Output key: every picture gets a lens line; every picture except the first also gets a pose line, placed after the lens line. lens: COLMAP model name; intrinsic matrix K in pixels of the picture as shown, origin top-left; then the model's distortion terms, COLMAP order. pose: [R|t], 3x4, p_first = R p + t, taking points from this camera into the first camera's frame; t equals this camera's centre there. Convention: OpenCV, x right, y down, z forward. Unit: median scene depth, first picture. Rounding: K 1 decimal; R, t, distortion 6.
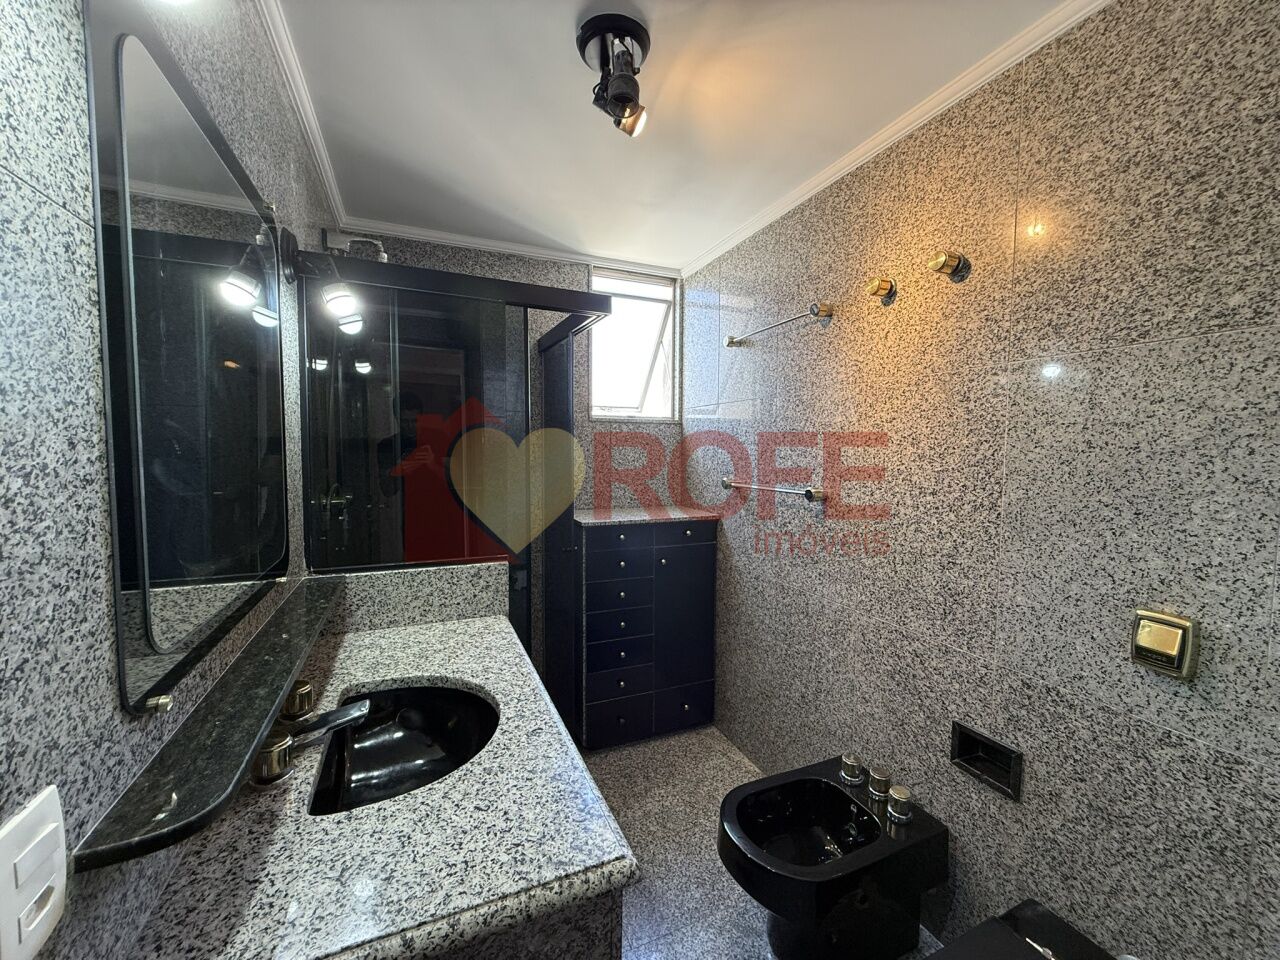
lens RADIAL K [[506.8, 0, 639.3], [0, 506.8, 478.9], [0, 0, 1]] dist [0.000796, -0.000075]
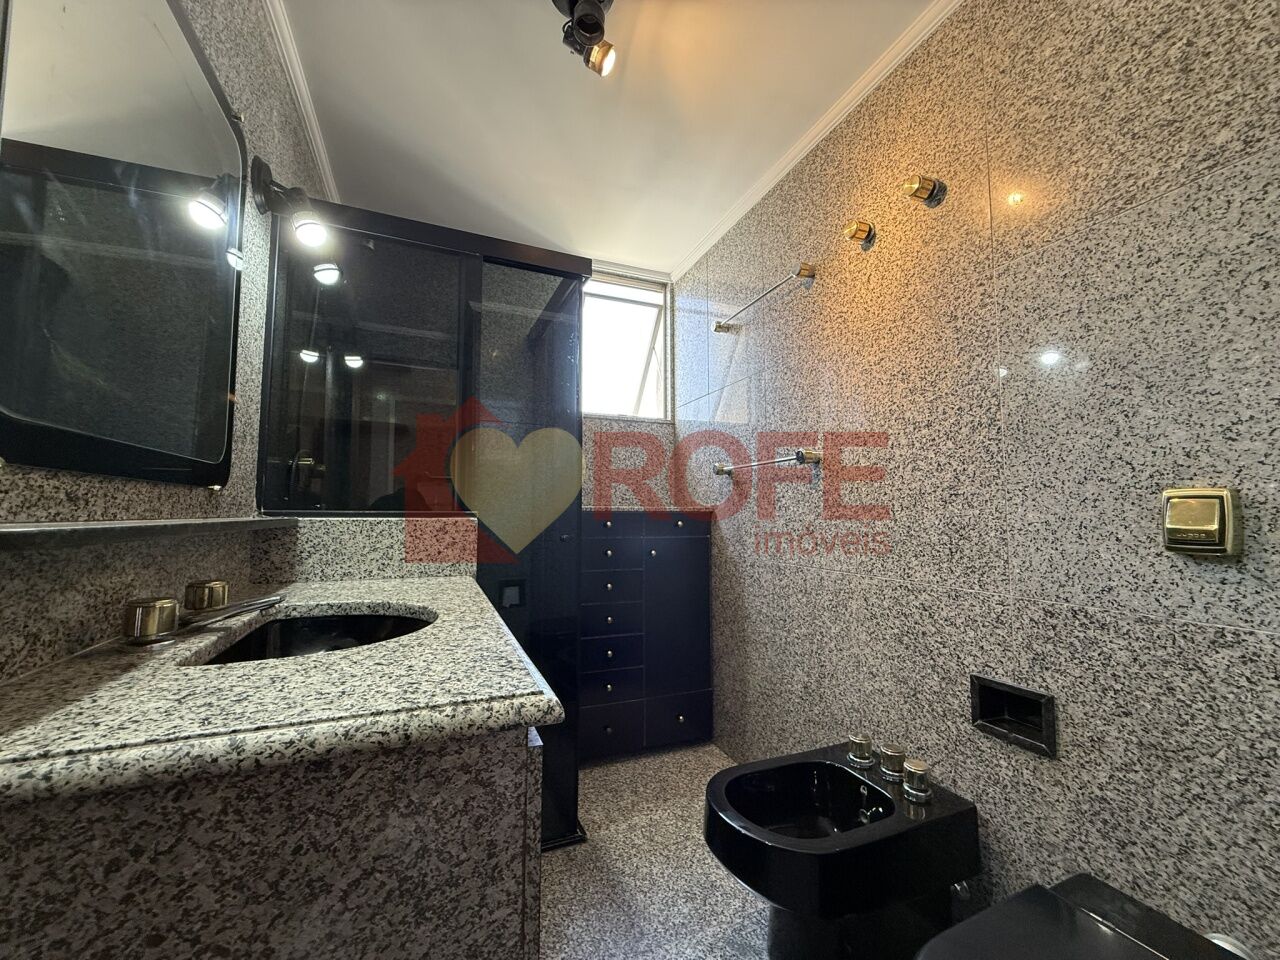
lens RADIAL K [[506.8, 0, 639.4], [0, 506.8, 480.0], [0, 0, 1]] dist [0.000796, -0.000075]
pose [[0.999770, -0.008824, -0.019526, 0.076305], [0.006236, 0.991646, -0.128840, 0.277805], [0.020500, 0.128689, 0.991473, 0.089736]]
